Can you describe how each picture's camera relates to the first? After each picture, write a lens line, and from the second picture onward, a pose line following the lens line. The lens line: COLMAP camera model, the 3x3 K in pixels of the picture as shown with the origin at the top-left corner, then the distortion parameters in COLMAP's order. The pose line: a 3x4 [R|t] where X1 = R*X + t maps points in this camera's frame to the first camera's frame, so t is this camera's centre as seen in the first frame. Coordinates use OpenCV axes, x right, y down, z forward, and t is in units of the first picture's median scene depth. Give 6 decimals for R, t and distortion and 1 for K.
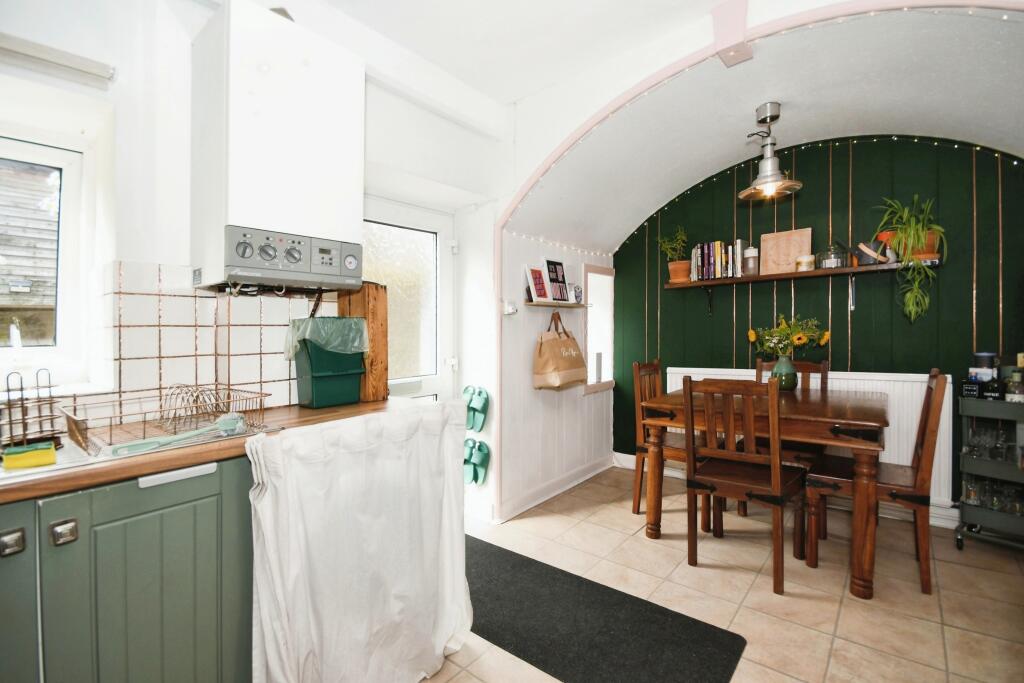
lens RADIAL K [[456.9, 0, 507.2], [0, 456.9, 334.3], [0, 0, 1]] dist [0.001346, 0.000340]
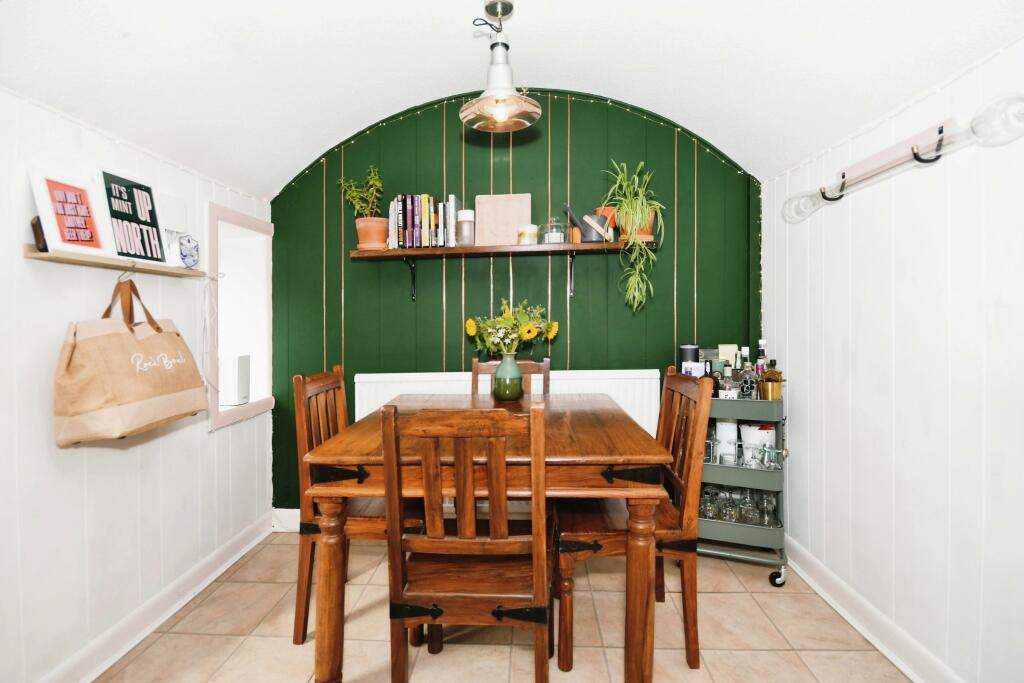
lens RADIAL K [[456.9, 0, 507.2], [0, 456.9, 334.3], [0, 0, 1]] dist [0.001346, 0.000340]
pose [[0.796182, -0.011656, 0.604945, 0.134642], [0.000932, 0.999837, 0.018039, 0.000747], [-0.605056, -0.013799, 0.796063, 0.364199]]
